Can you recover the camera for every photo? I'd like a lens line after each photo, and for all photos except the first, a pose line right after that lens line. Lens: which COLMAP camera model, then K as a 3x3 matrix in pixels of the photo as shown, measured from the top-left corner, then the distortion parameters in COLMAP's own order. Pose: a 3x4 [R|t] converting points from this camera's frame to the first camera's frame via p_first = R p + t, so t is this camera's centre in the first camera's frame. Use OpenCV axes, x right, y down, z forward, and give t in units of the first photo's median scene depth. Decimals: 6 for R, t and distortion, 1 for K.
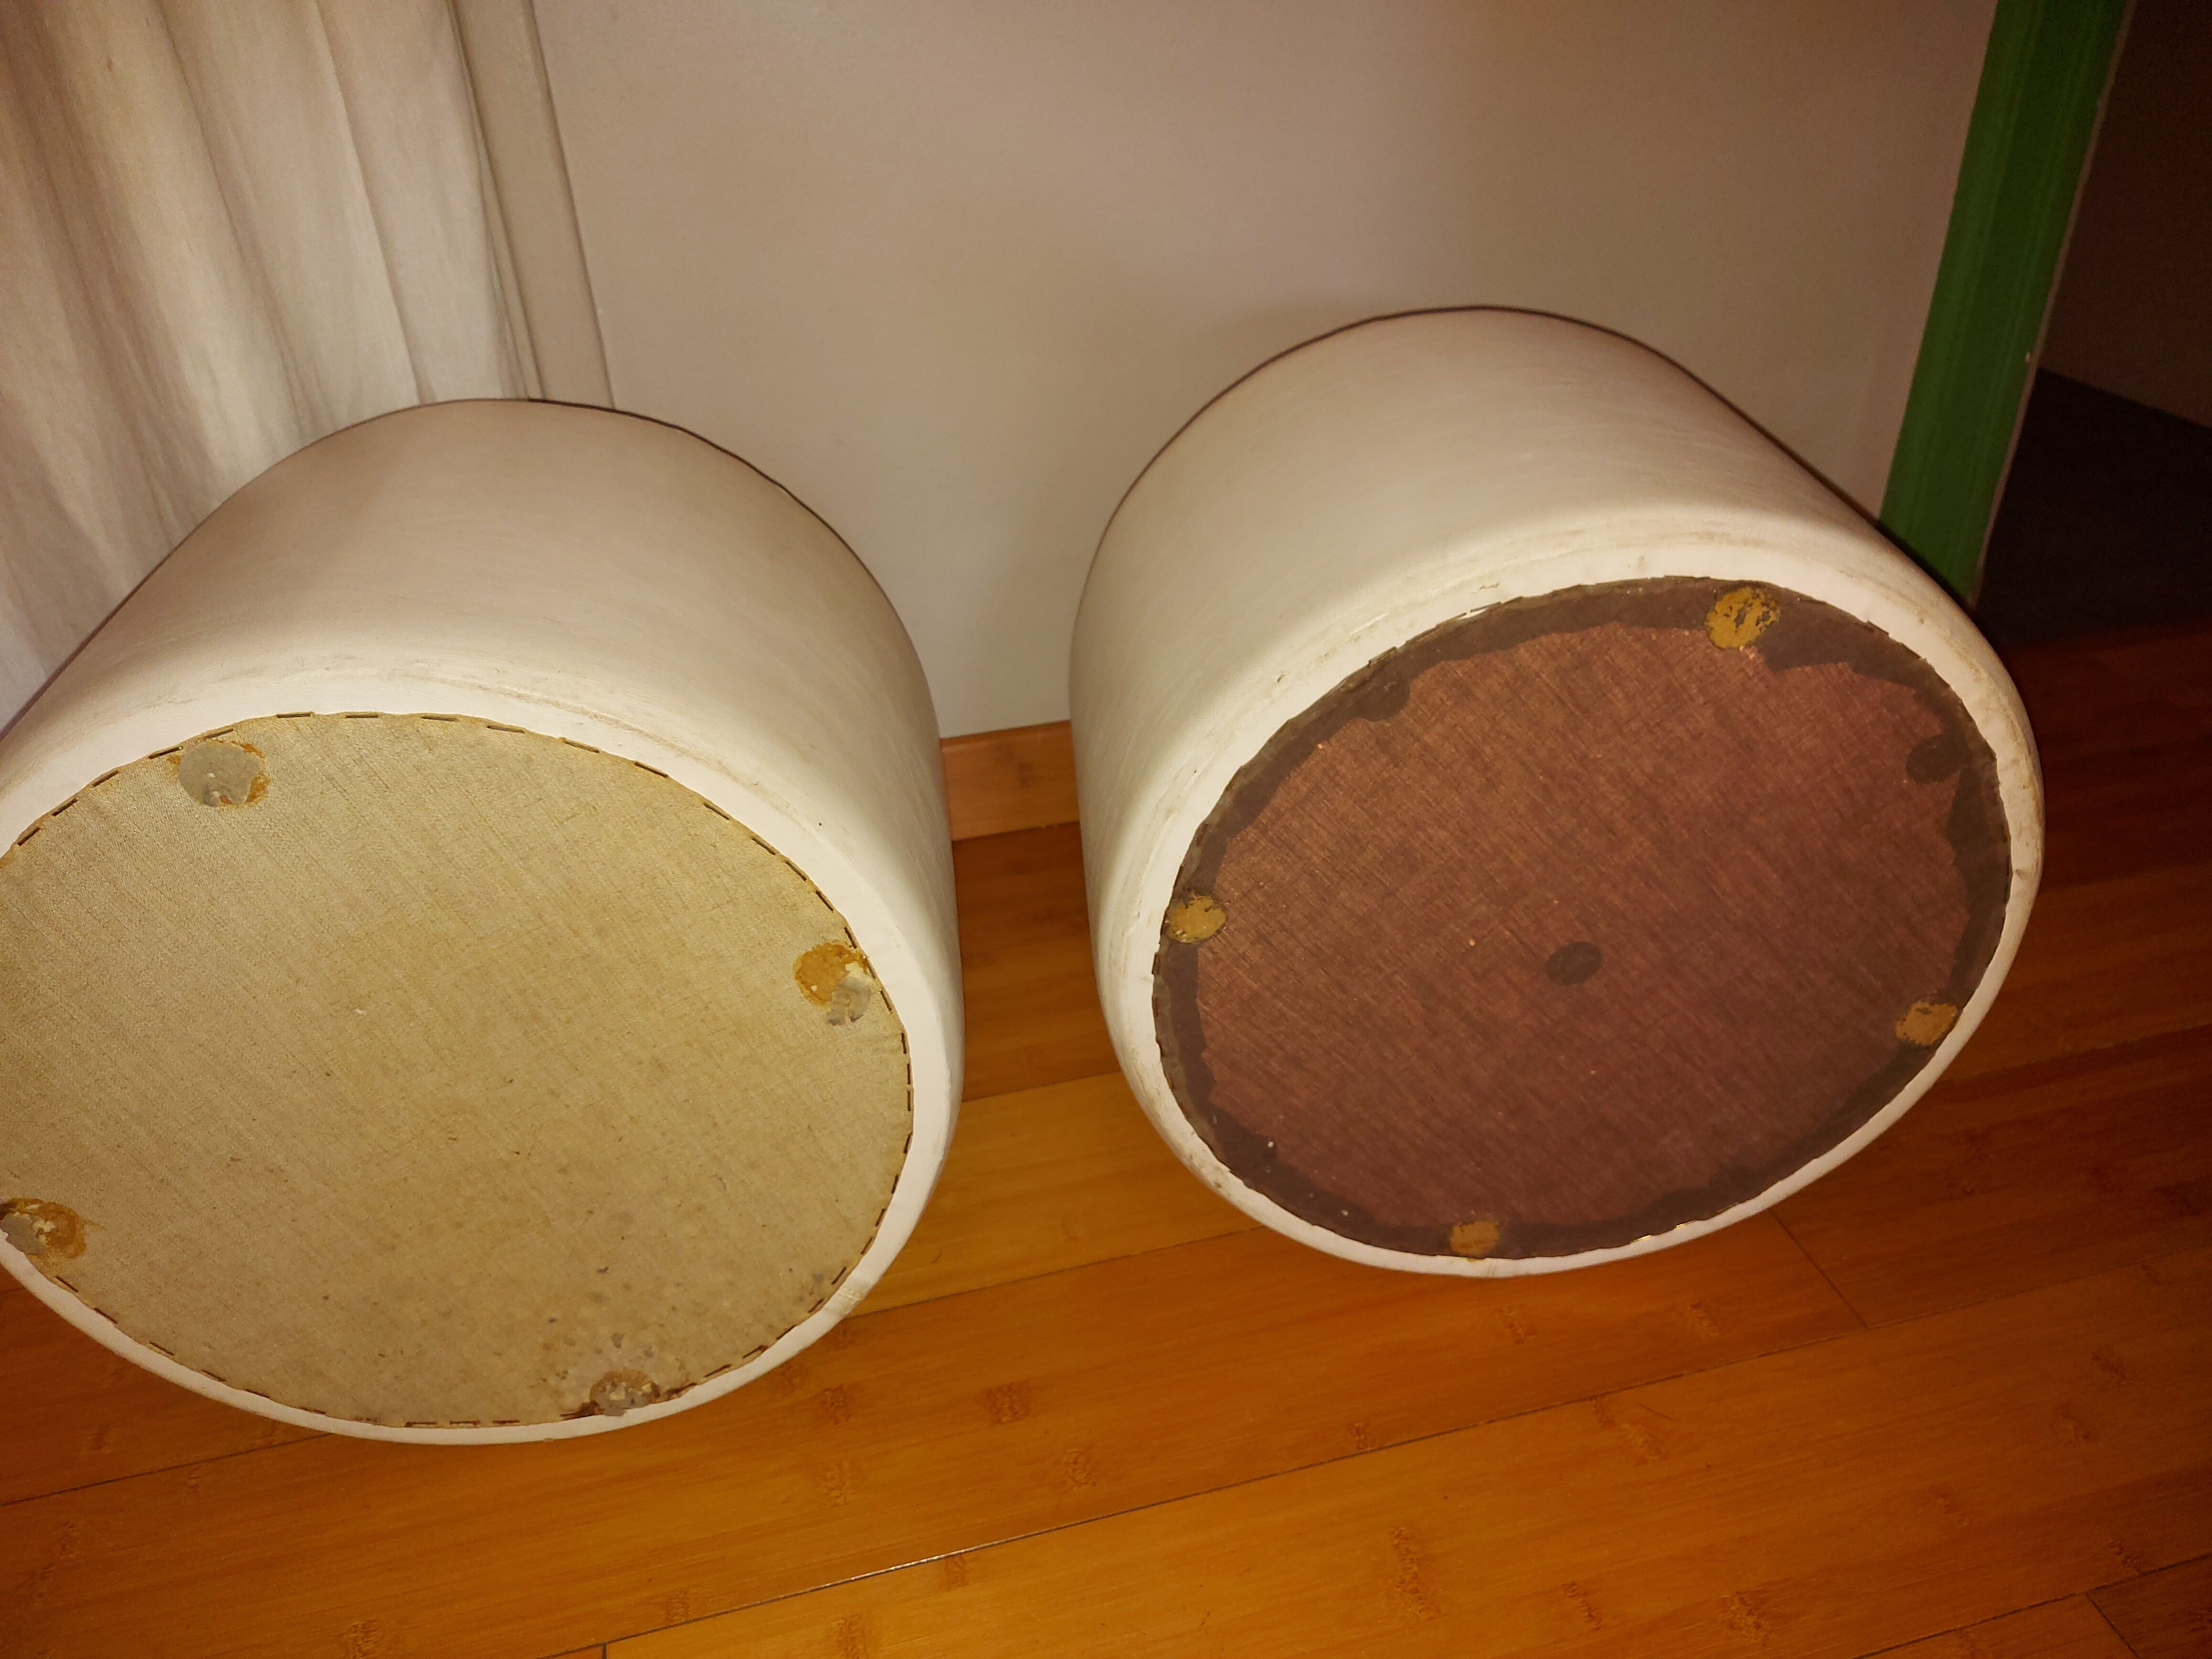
lens RADIAL K [[1632.9, 0, 1112.0], [0, 1632.9, 816.0], [0, 0, 1]] dist [0.036657, -0.048699]
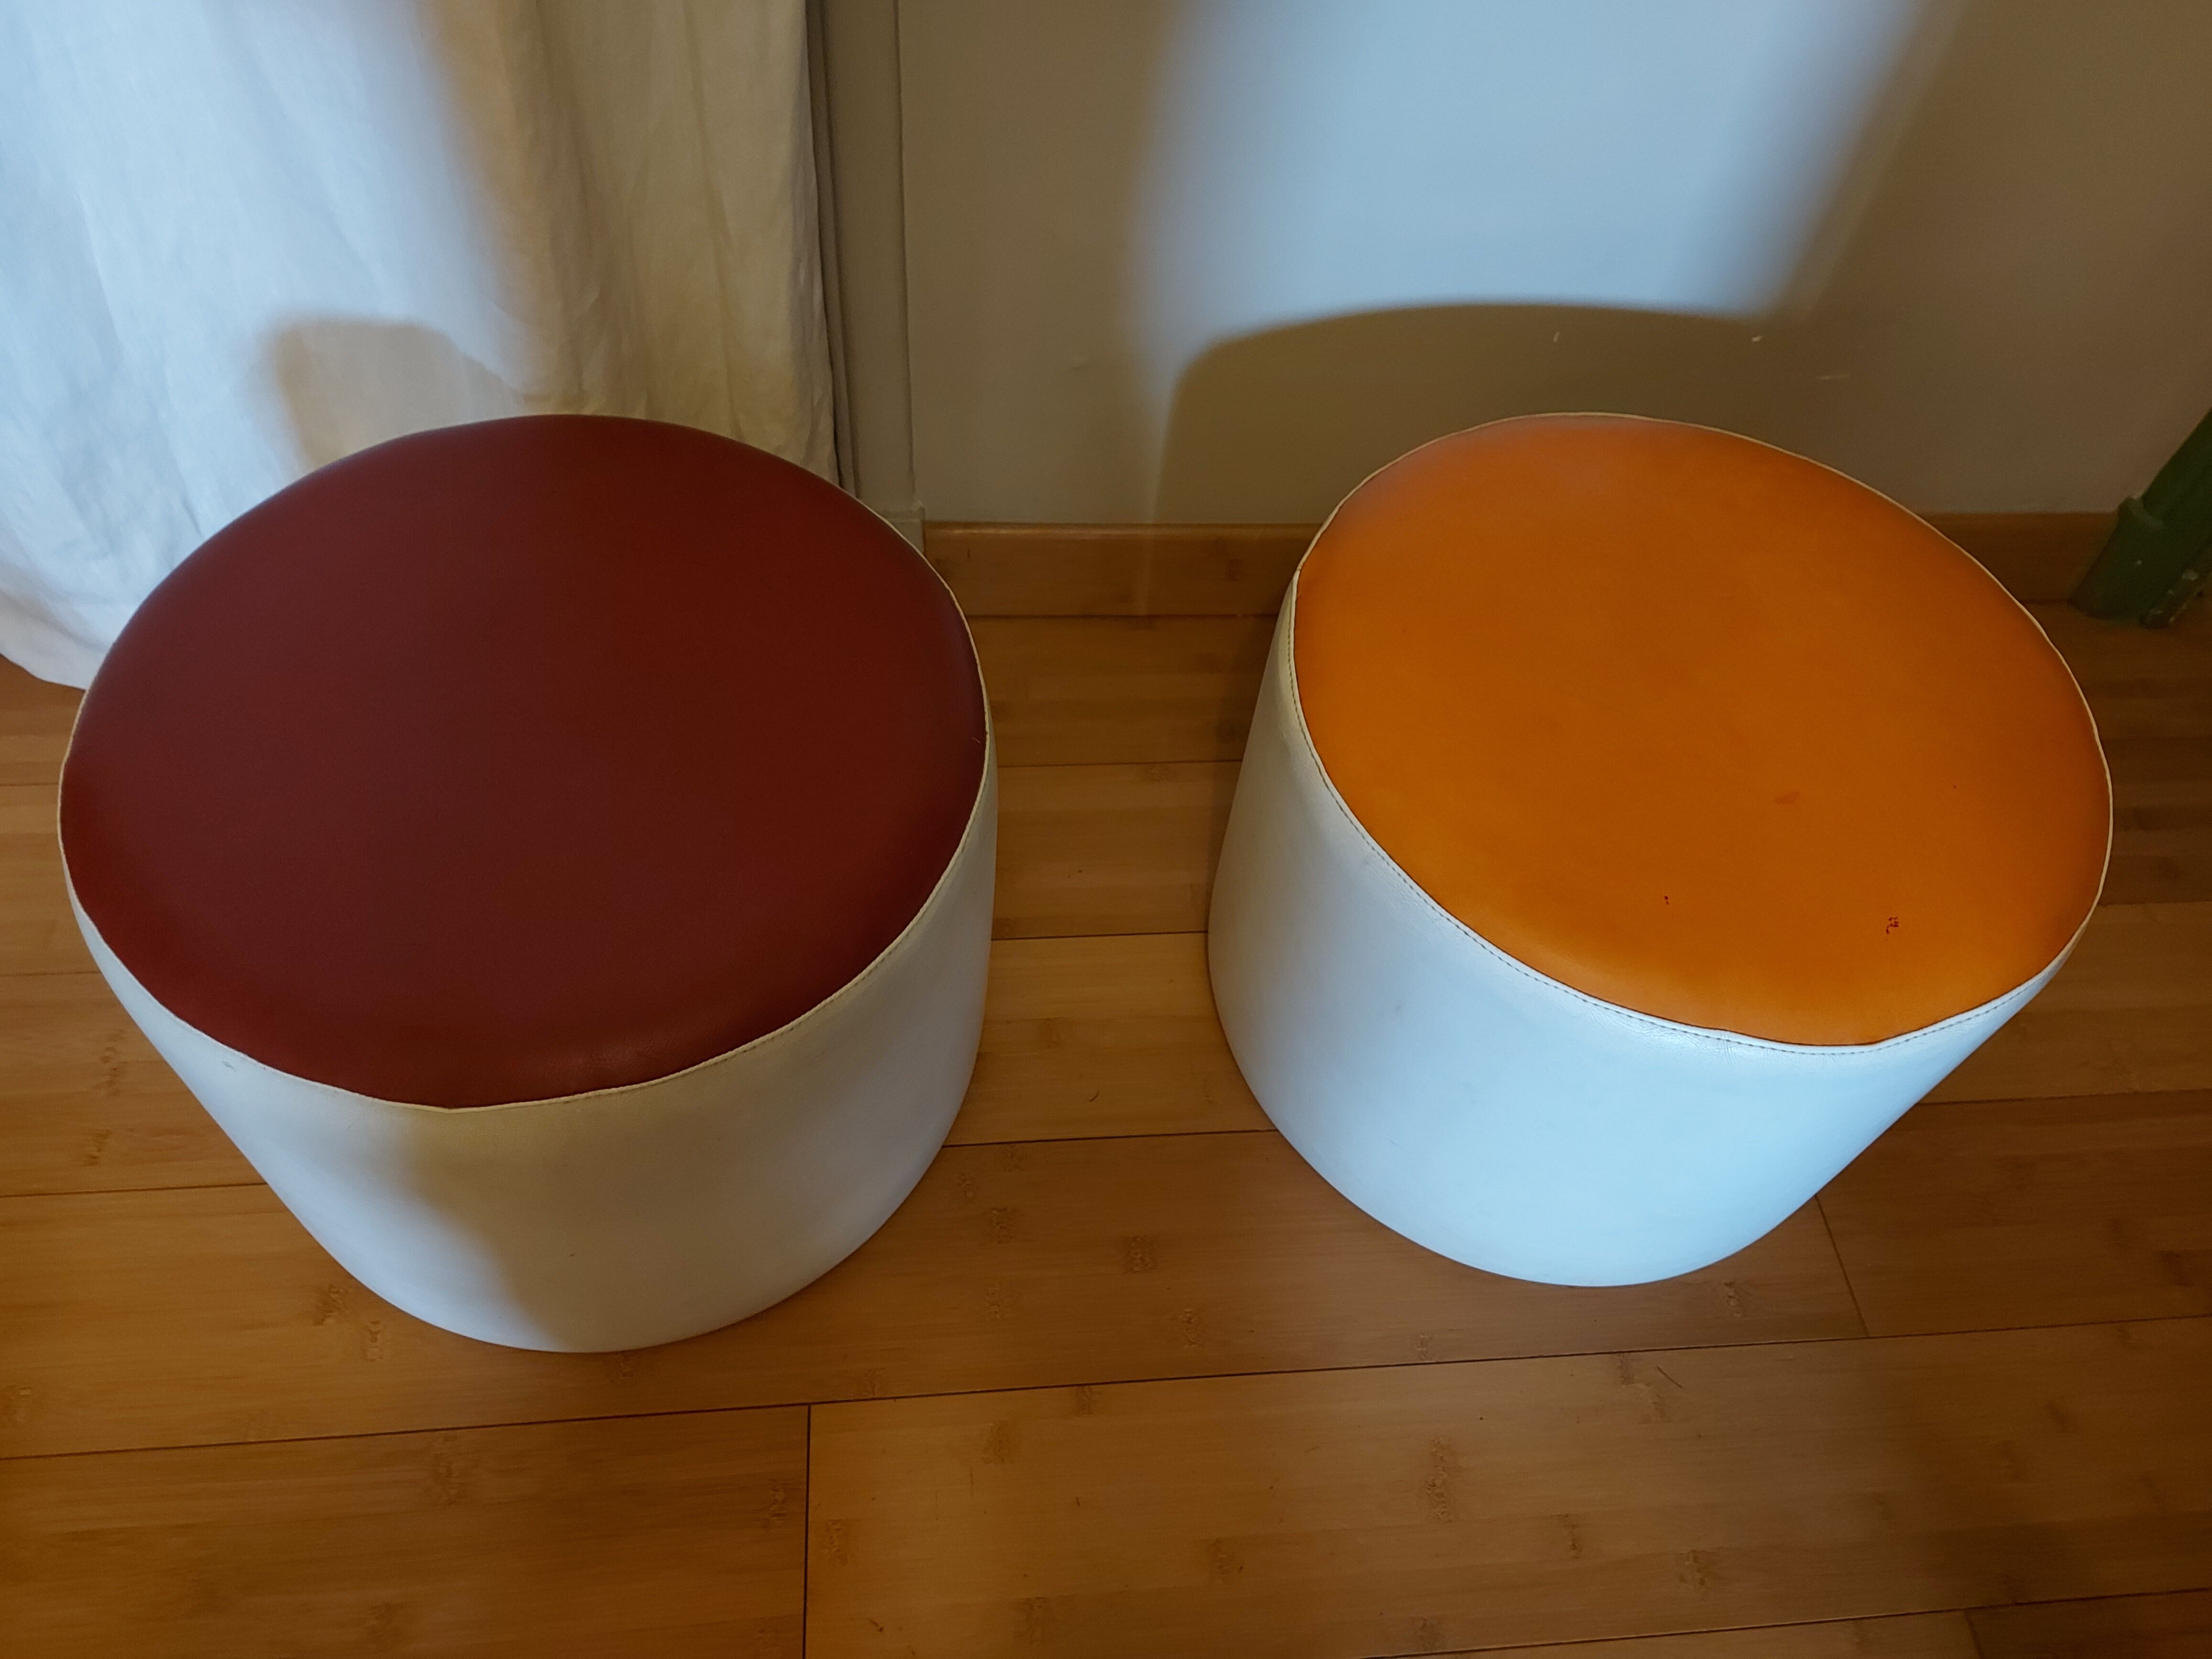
lens RADIAL K [[1632.9, 0, 1102.4], [0, 1632.9, 840.7], [0, 0, 1]] dist [0.036657, -0.048699]
pose [[0.981064, 0.193615, -0.005257, -0.152167], [-0.176916, 0.906837, 0.382555, -0.395628], [0.078836, -0.374381, 0.923918, 0.001890]]
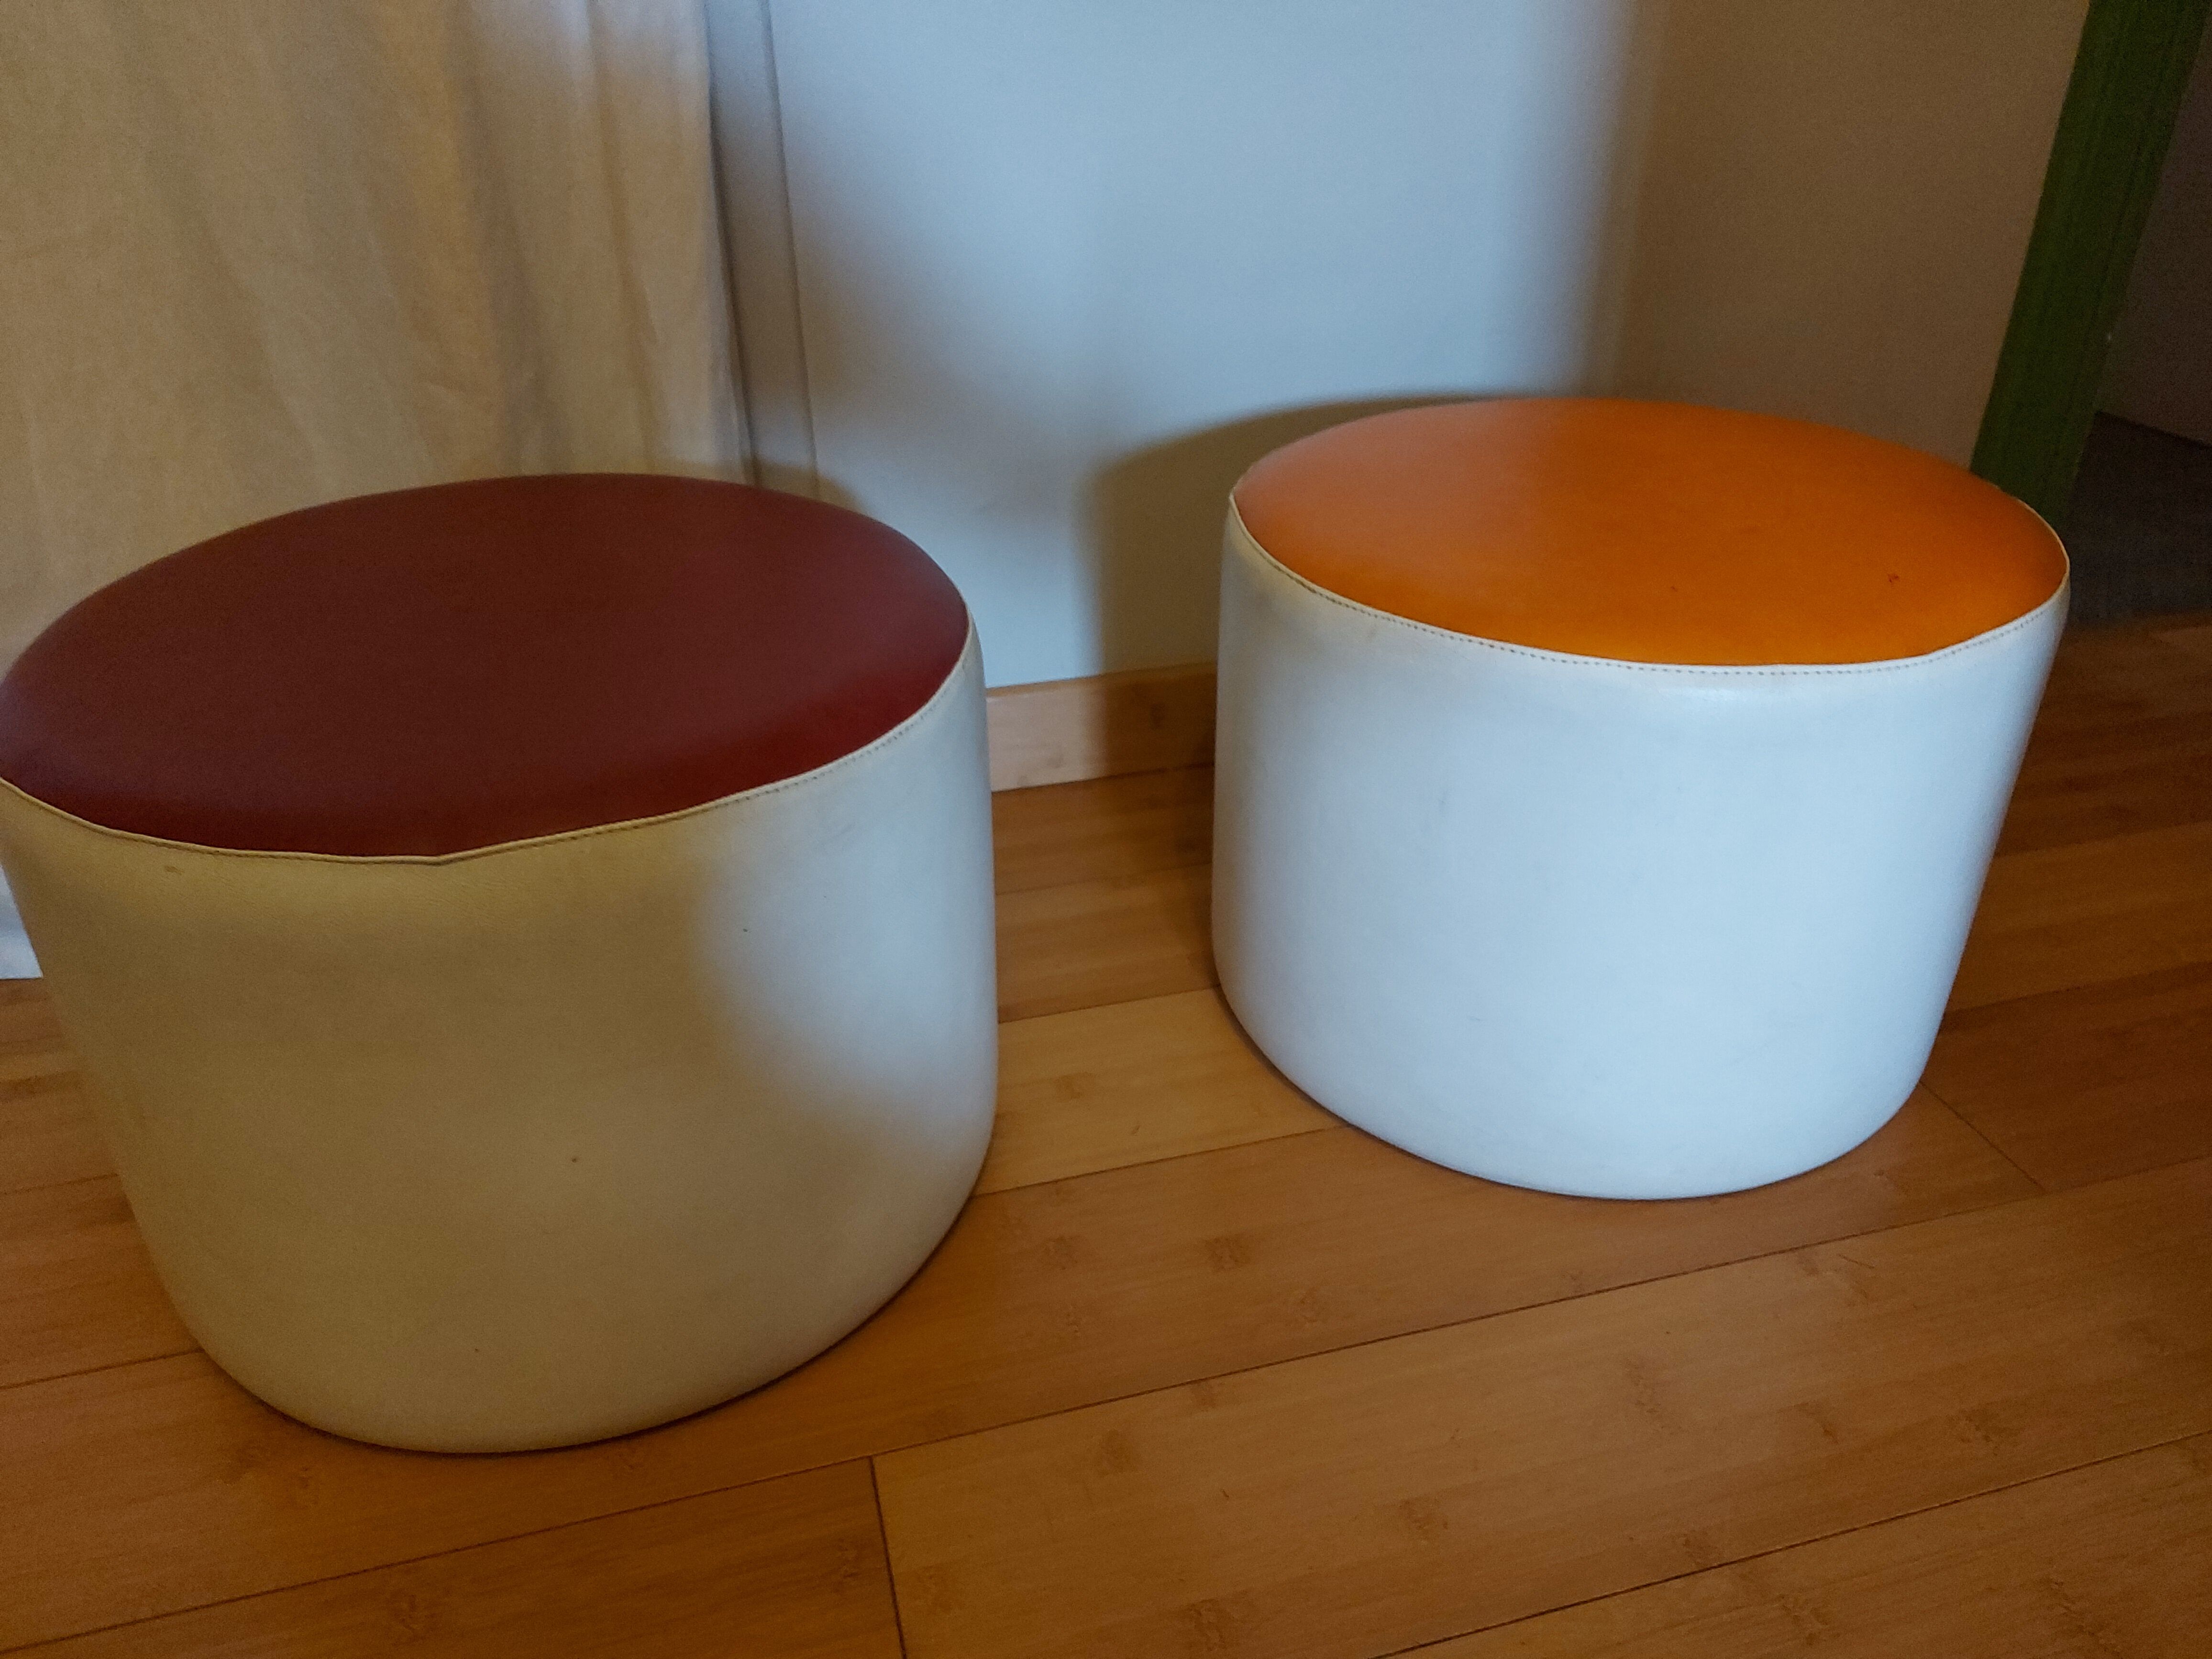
lens RADIAL K [[1632.9, 0, 1105.5], [0, 1632.9, 818.2], [0, 0, 1]] dist [0.036657, -0.048699]
pose [[0.999507, 0.014554, 0.027810, -0.183226], [-0.013285, 0.998885, -0.045301, 0.140668], [-0.028438, 0.044909, 0.998586, -0.038944]]
